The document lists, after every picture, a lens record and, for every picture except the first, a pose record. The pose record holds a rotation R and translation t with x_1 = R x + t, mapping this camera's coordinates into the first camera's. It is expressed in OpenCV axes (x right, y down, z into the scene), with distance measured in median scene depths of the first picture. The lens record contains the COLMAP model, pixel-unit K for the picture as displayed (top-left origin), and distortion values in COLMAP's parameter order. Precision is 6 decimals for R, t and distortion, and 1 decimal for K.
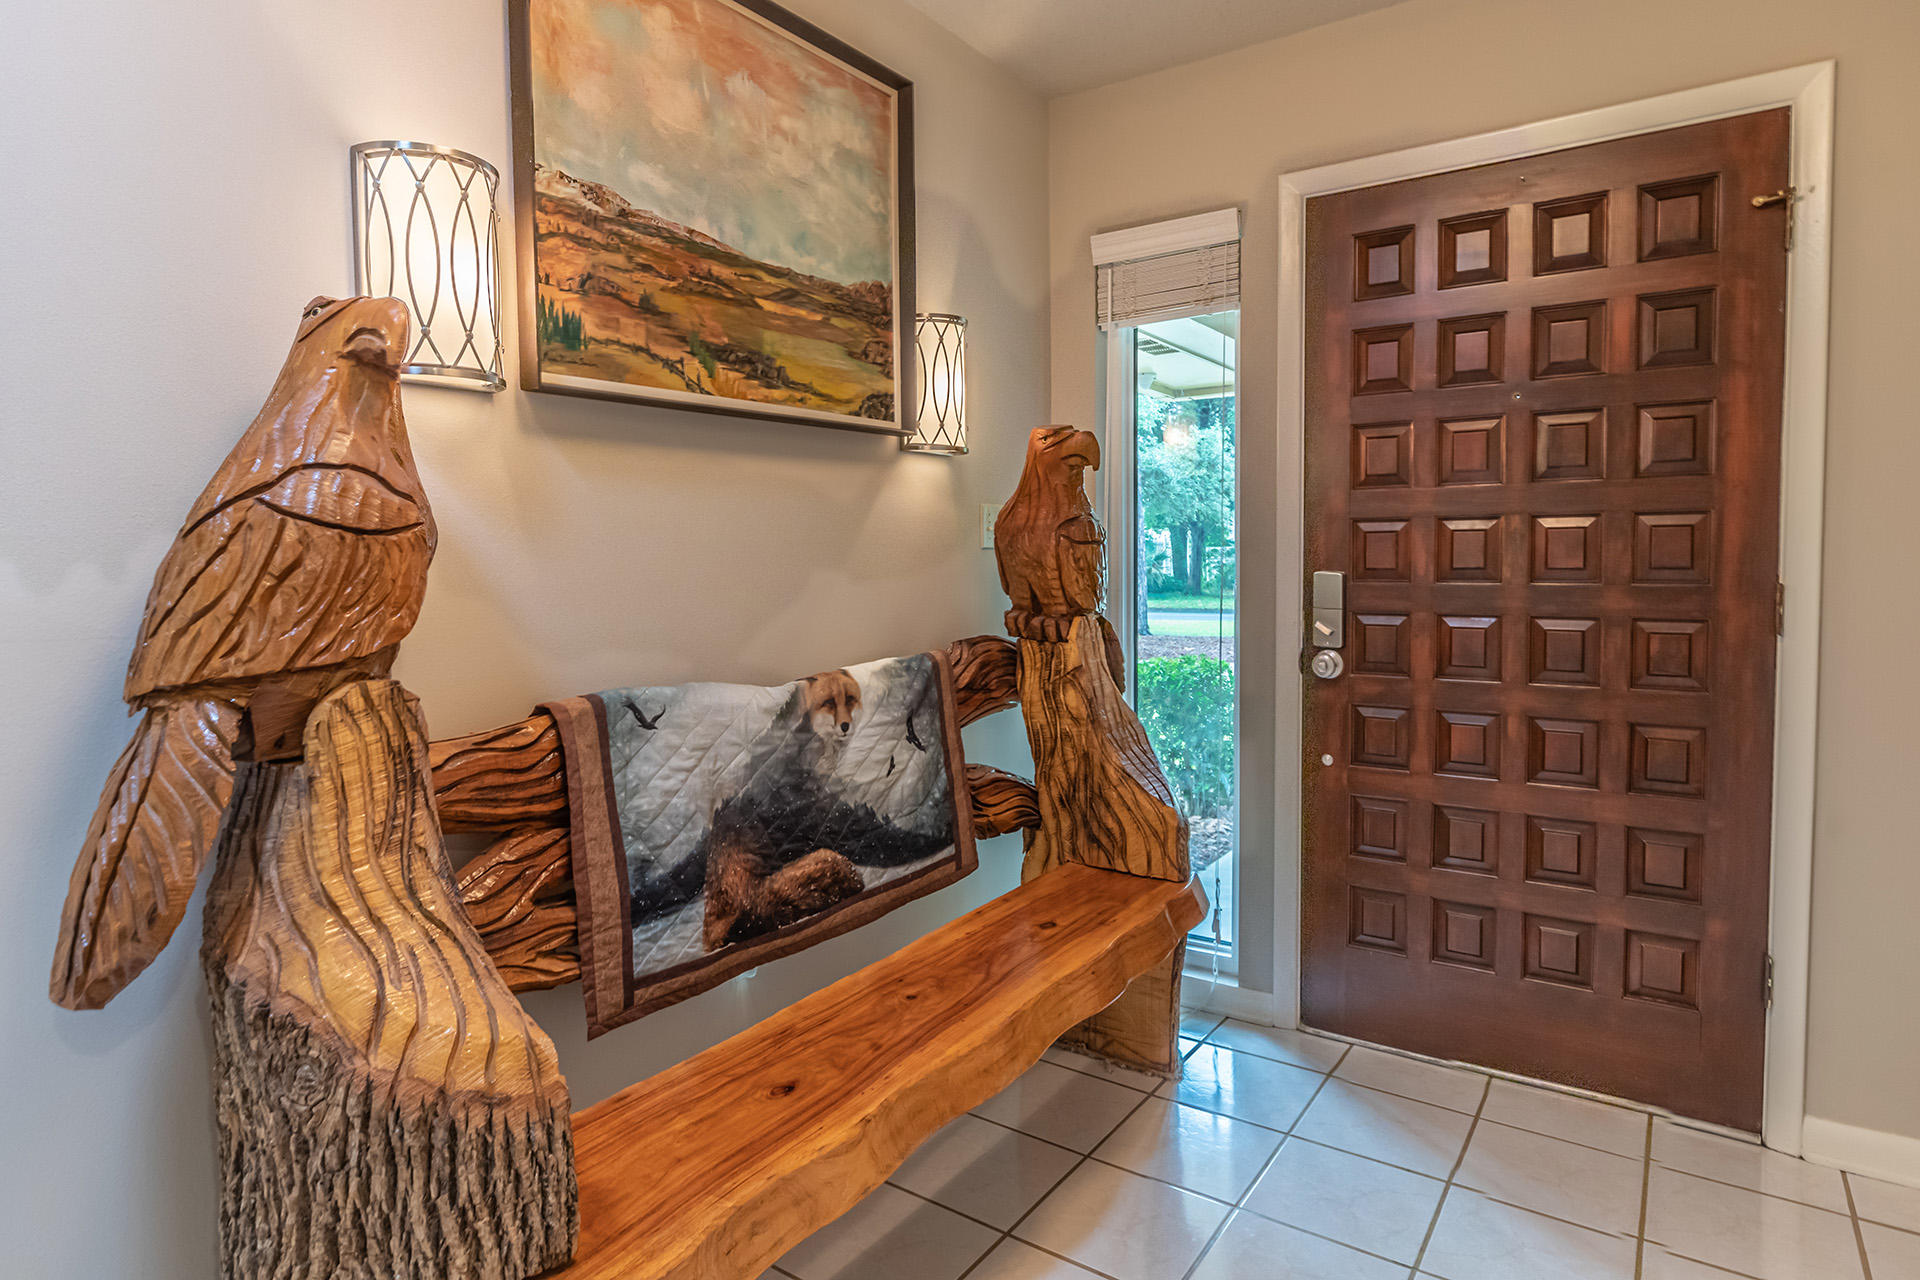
lens RADIAL K [[1079.5, 0, 961.3], [0, 1079.5, 626.4], [0, 0, 1]] dist [-0.012917, -0.000104]
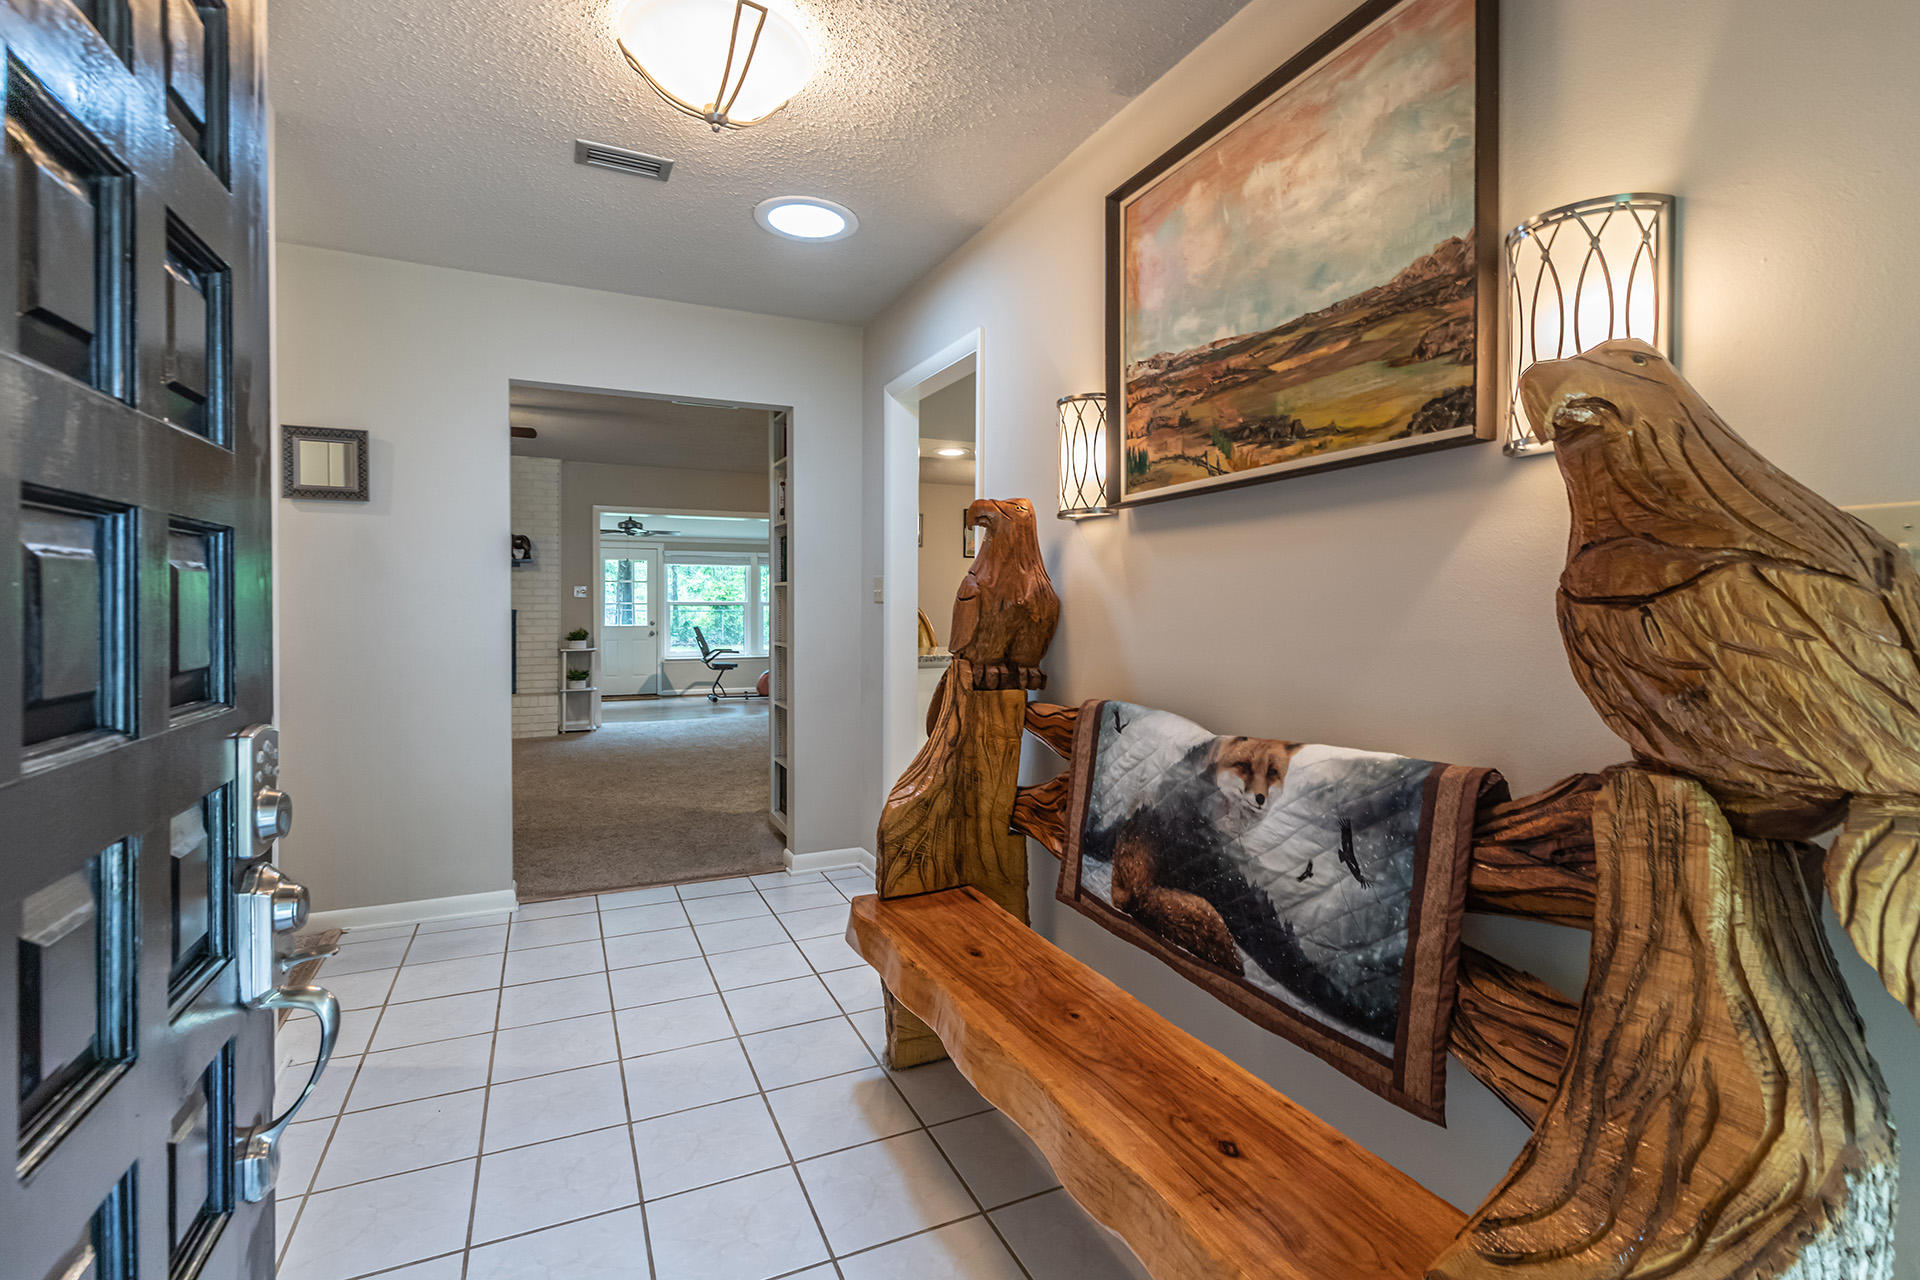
lens RADIAL K [[904.2, 0, 972.2], [0, 904.2, 634.2], [0, 0, 1]] dist [-0.016488, 0.000962]
pose [[-0.521150, 0.028758, -0.852980, 0.729695], [-0.061341, 0.995585, 0.071044, -0.094289], [0.851258, 0.089347, -0.517086, 1.266629]]
